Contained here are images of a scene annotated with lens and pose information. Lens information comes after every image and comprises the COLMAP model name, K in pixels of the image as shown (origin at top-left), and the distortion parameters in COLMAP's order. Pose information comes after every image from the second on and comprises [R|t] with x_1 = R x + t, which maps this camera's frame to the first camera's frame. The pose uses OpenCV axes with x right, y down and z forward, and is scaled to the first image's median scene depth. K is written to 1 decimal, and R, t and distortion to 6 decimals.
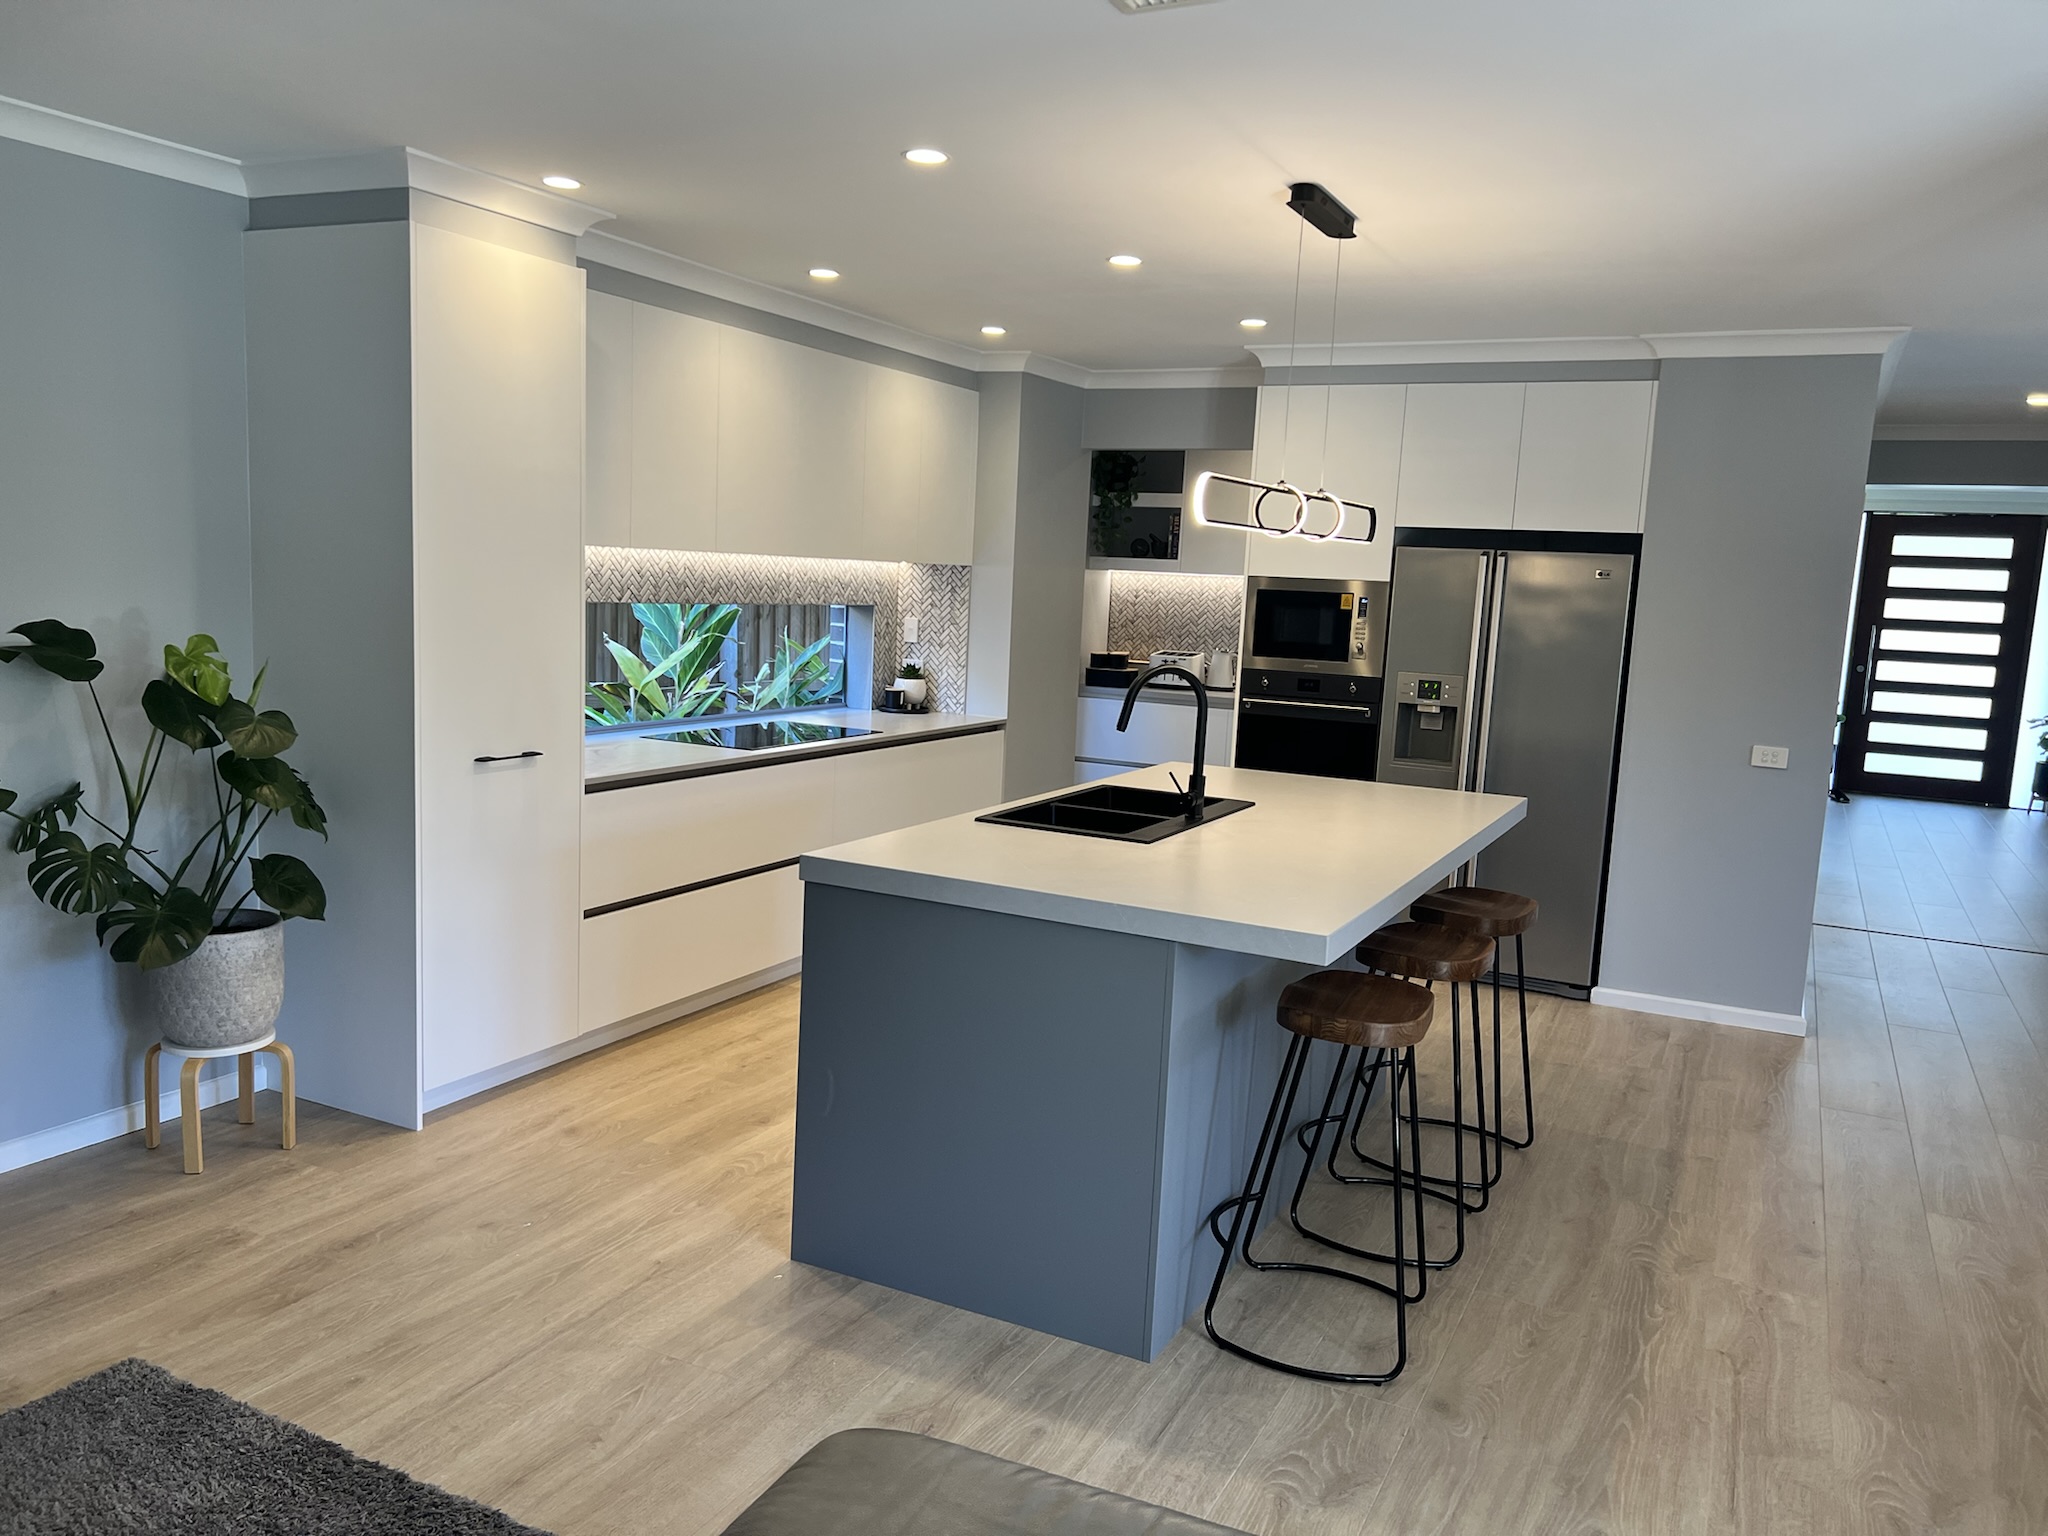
lens RADIAL K [[1547.6, 0, 1024.0], [0, 1547.6, 768.0], [0, 0, 1]] dist [0.070164, -0.082758]
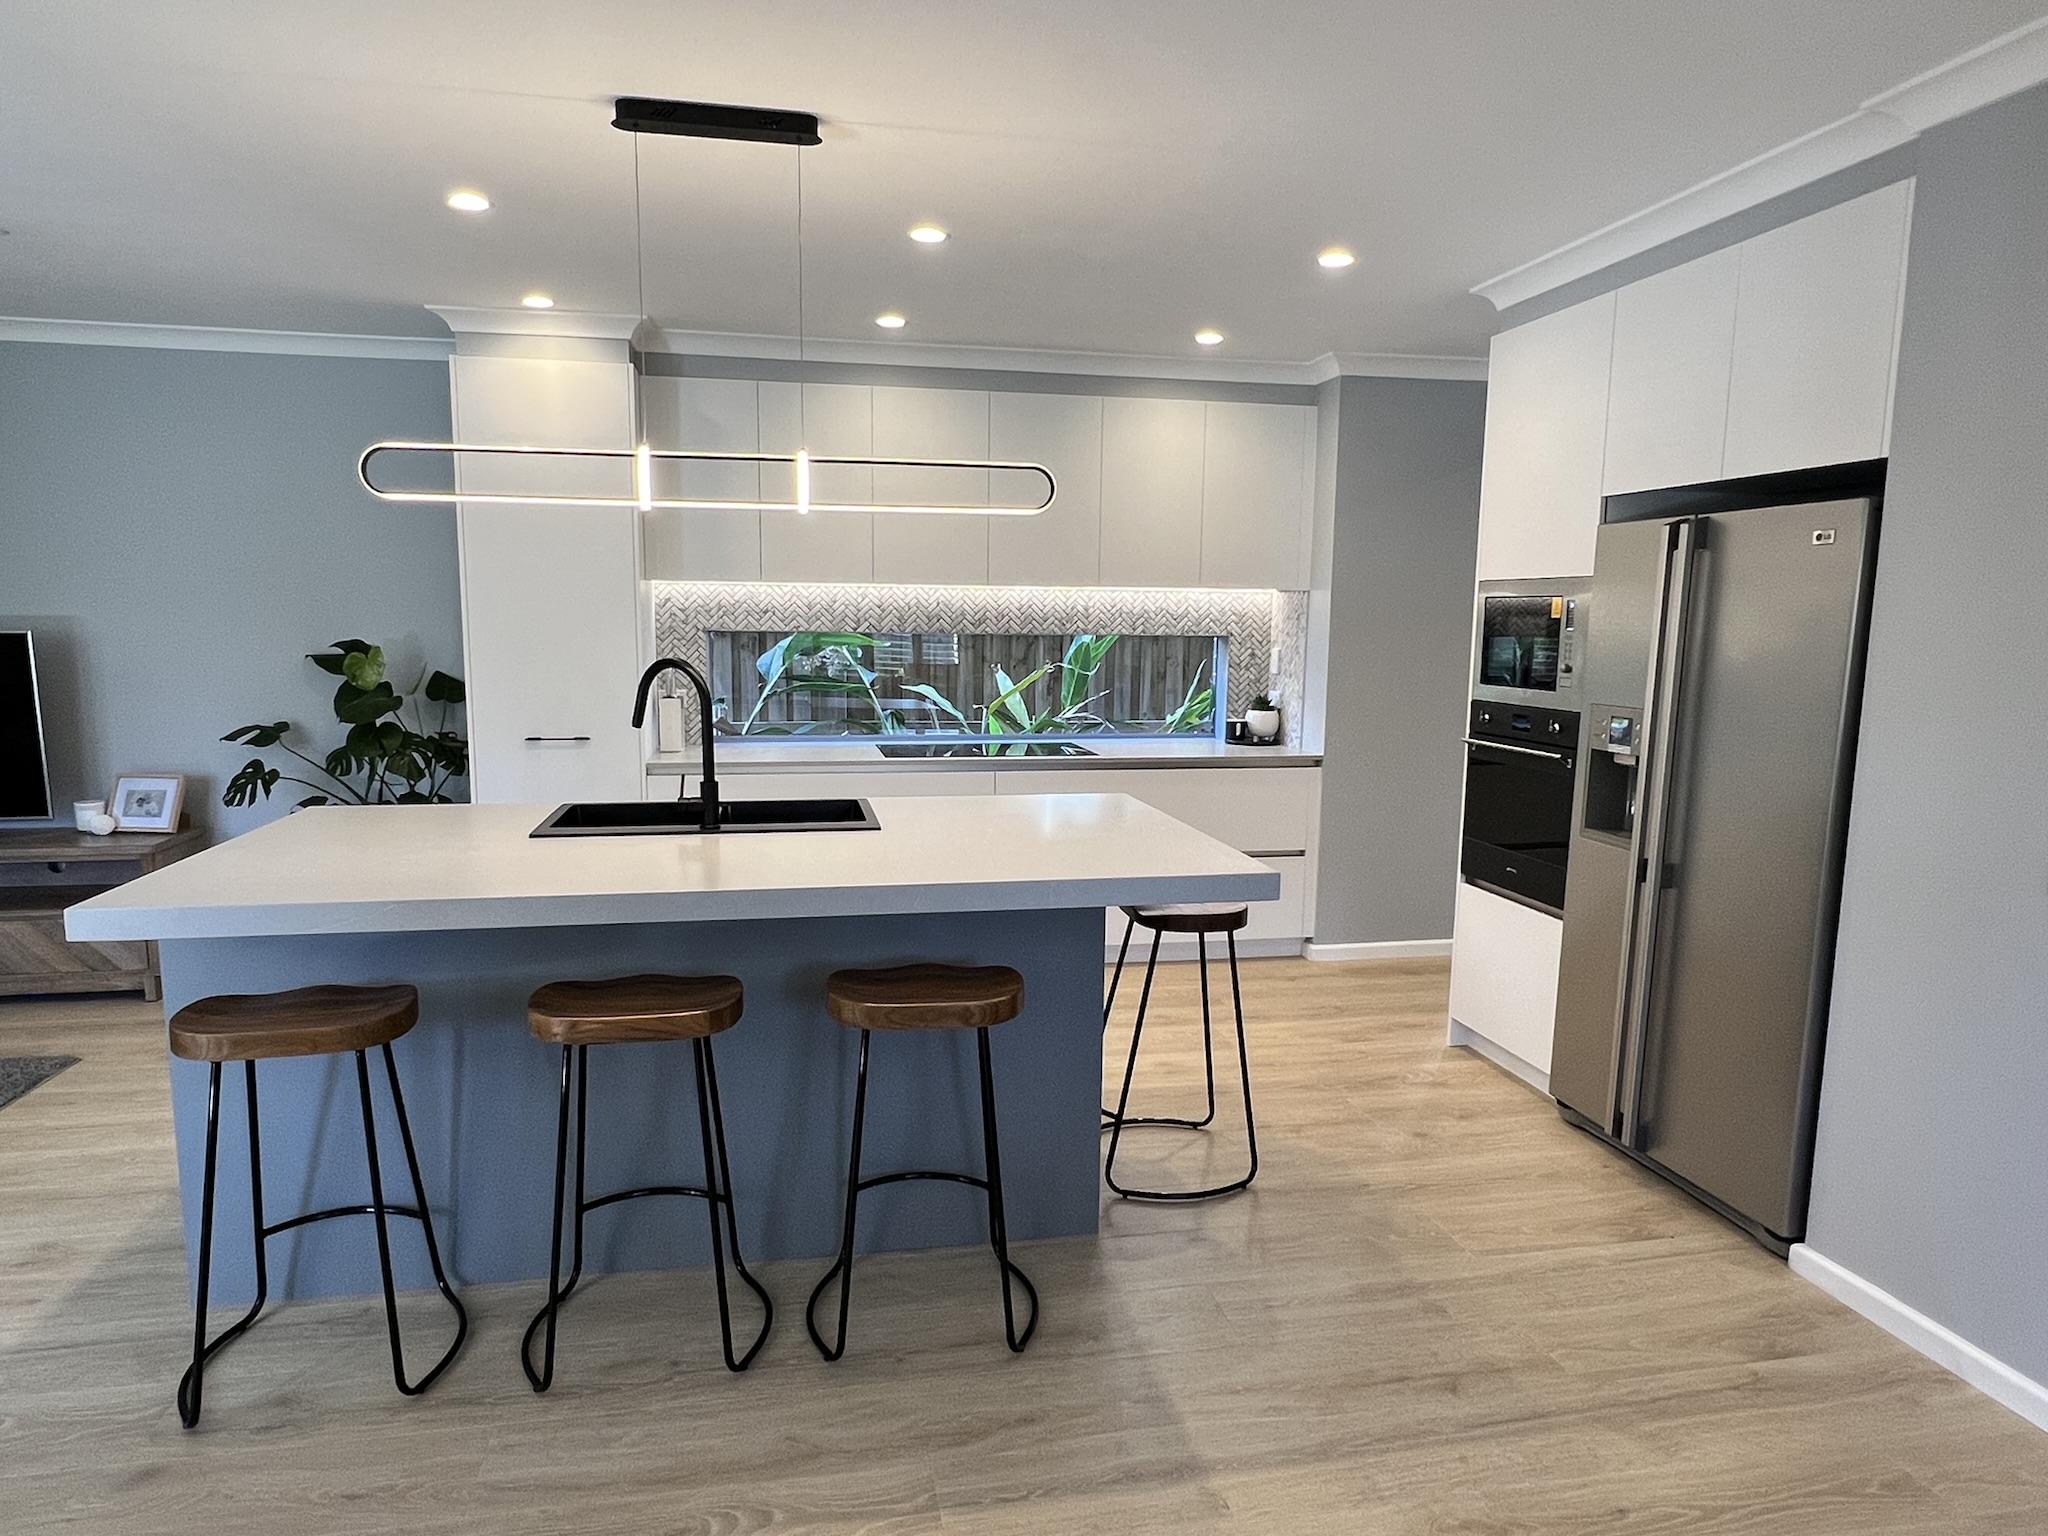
lens RADIAL K [[1239.0, 0, 1018.4], [0, 1239.0, 793.6], [0, 0, 1]] dist [0.003192, 0.000870]
pose [[0.605746, 0.073416, -0.792264, 0.541266], [-0.083766, 0.996085, 0.028258, -0.016987], [0.791236, 0.049247, 0.609524, 0.469872]]
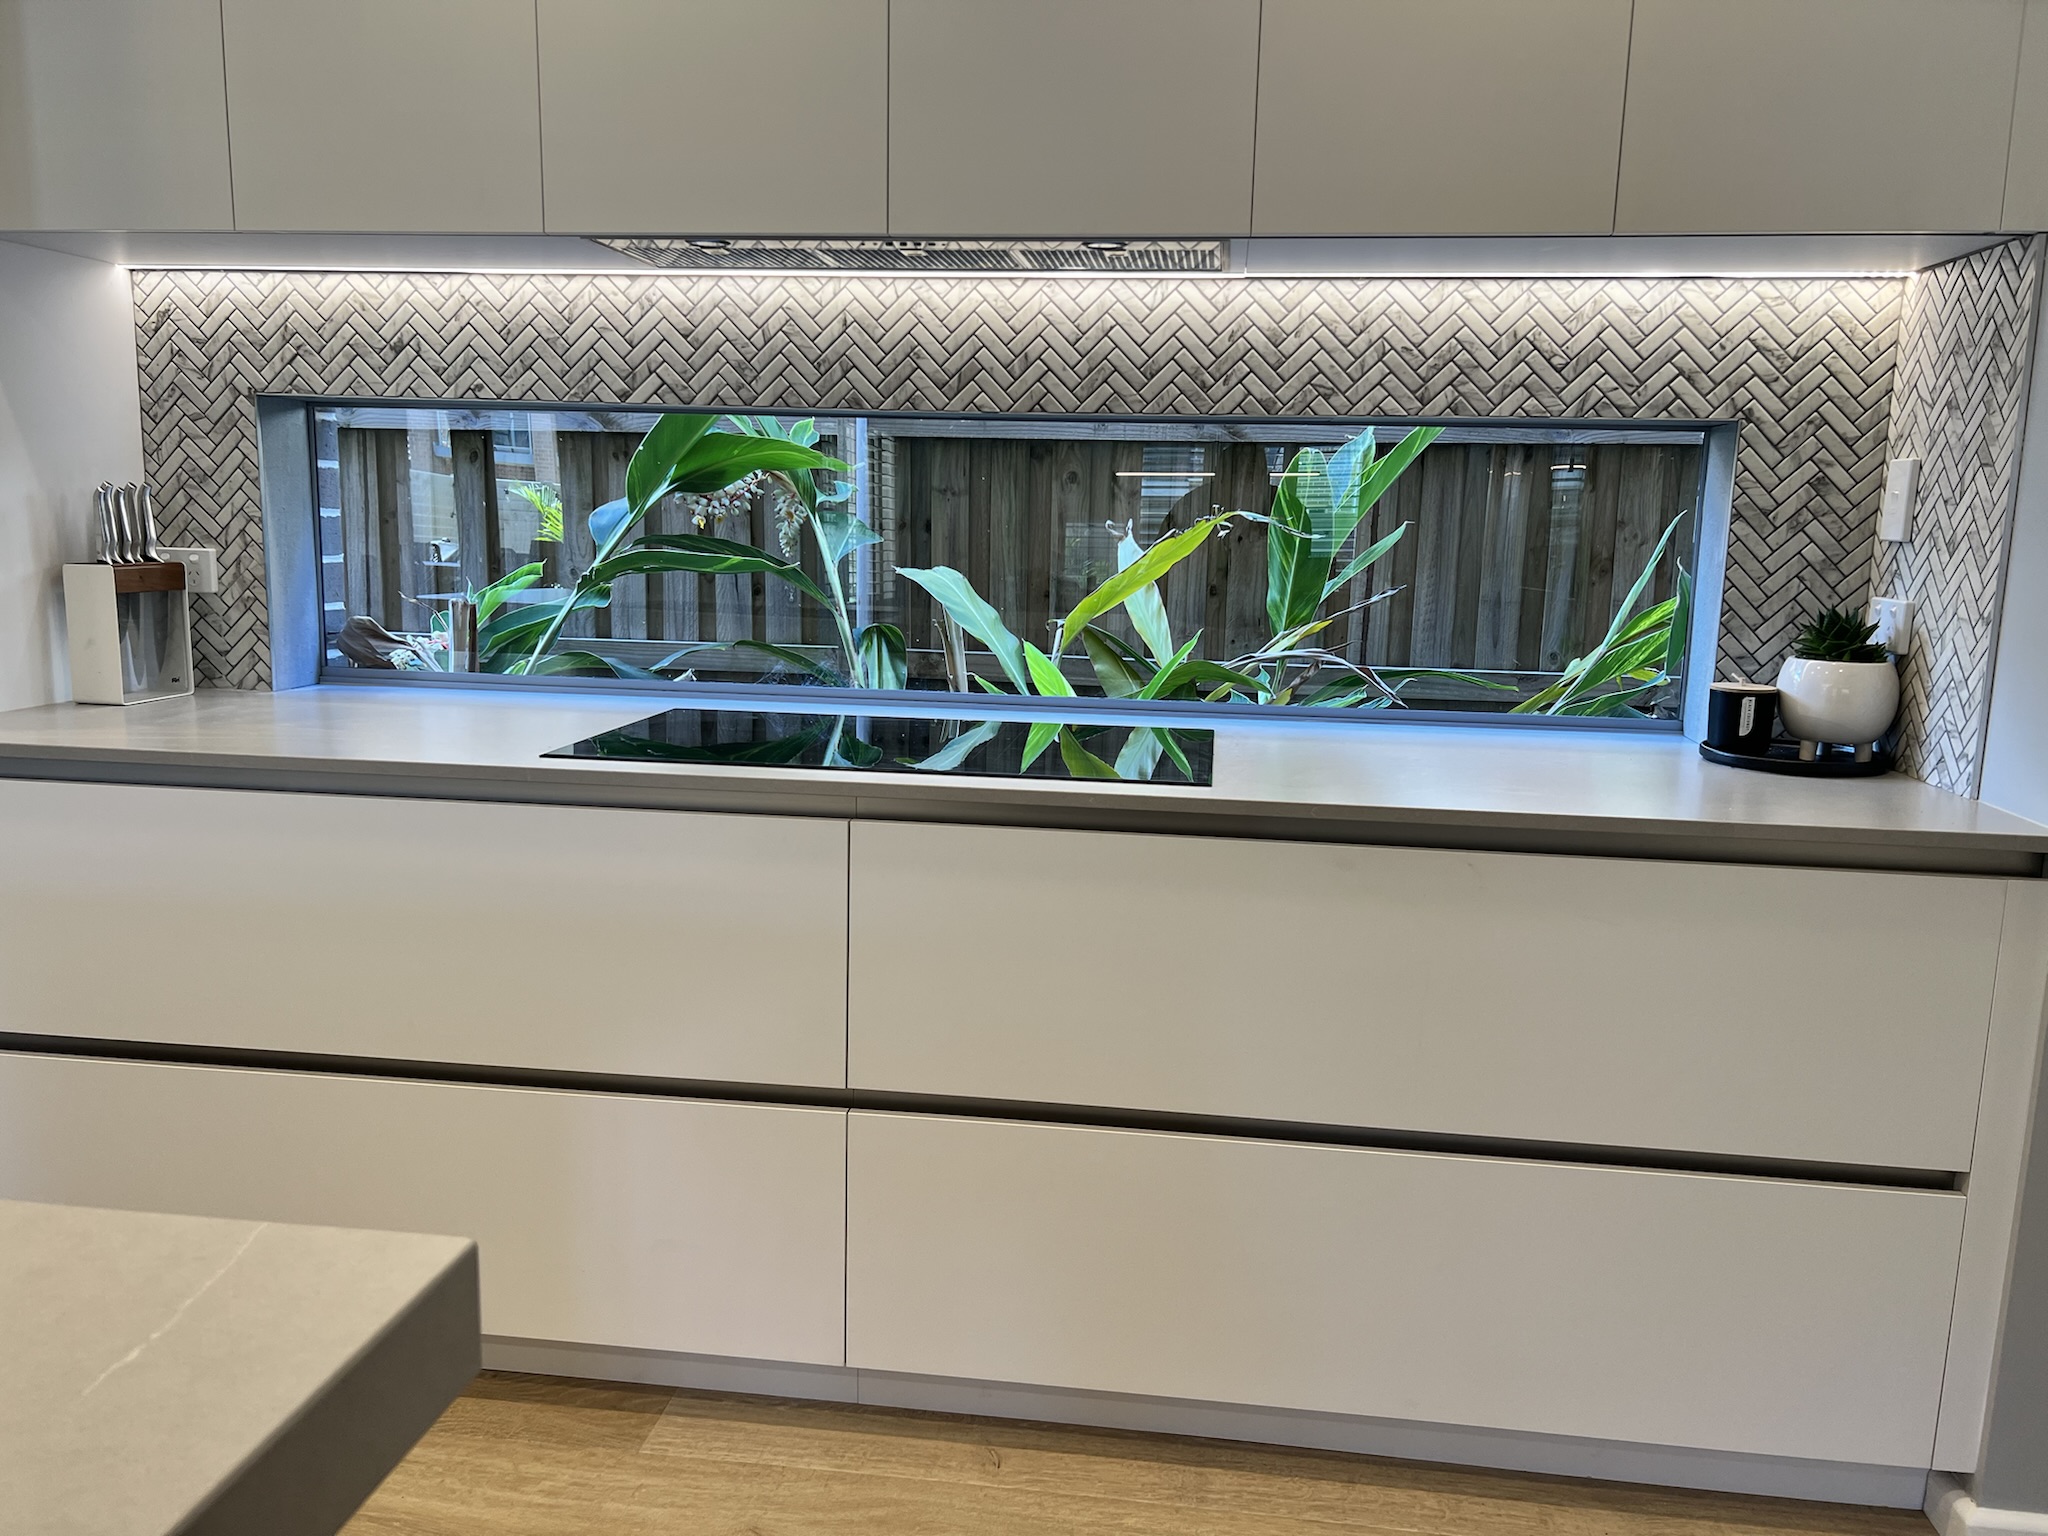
lens RADIAL K [[1547.6, 0, 1024.0], [0, 1547.6, 768.0], [0, 0, 1]] dist [0.070164, -0.082758]
pose [[0.328056, 0.115711, -0.937545, 0.192724], [-0.126959, 0.988866, 0.077621, -0.047416], [0.936088, 0.093565, 0.339094, 0.880255]]
